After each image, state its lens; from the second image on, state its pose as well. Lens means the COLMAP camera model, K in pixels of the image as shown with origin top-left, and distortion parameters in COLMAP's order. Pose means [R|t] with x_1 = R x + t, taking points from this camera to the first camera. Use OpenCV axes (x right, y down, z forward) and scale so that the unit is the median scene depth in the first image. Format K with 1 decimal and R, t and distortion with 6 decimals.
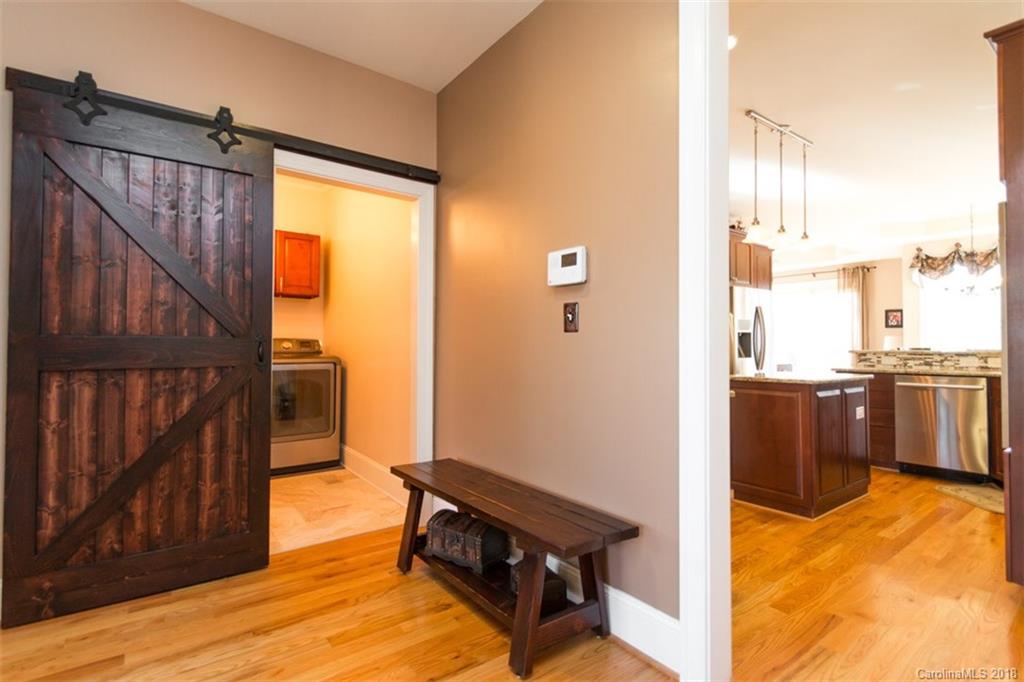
lens RADIAL K [[494.1, 0, 510.1], [0, 494.1, 336.9], [0, 0, 1]] dist [0.003078, -0.008034]
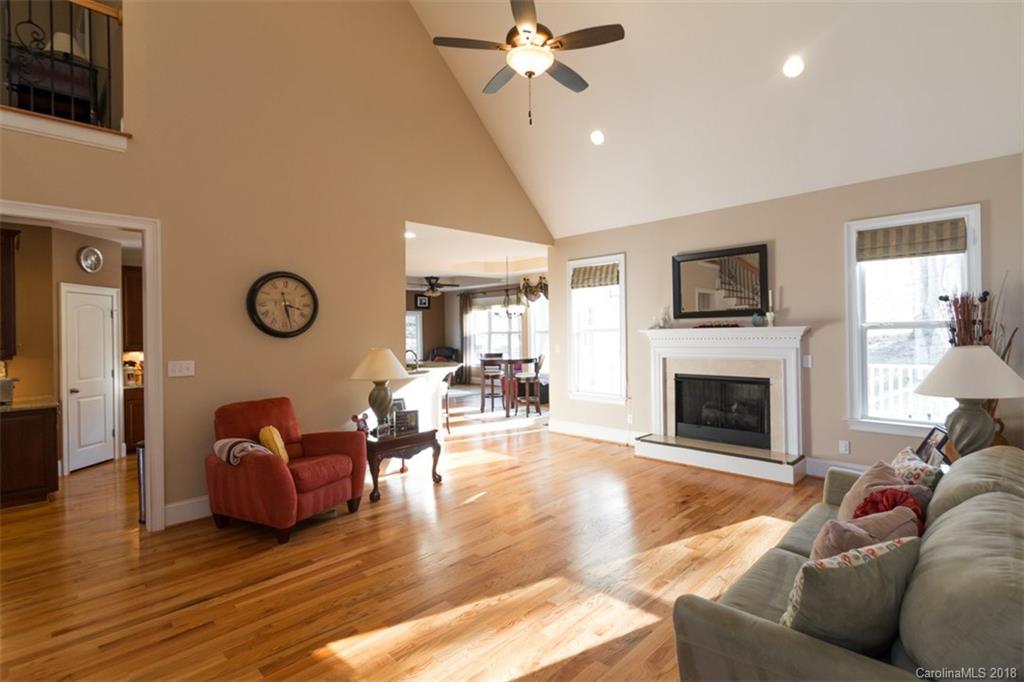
lens RADIAL K [[494.1, 0, 516.0], [0, 494.1, 339.0], [0, 0, 1]] dist [0.003078, -0.008034]
pose [[0.987758, -0.020567, 0.154635, 0.787646], [0.016140, 0.999425, 0.029835, -0.071461], [-0.155160, -0.026974, 0.987521, -0.479799]]
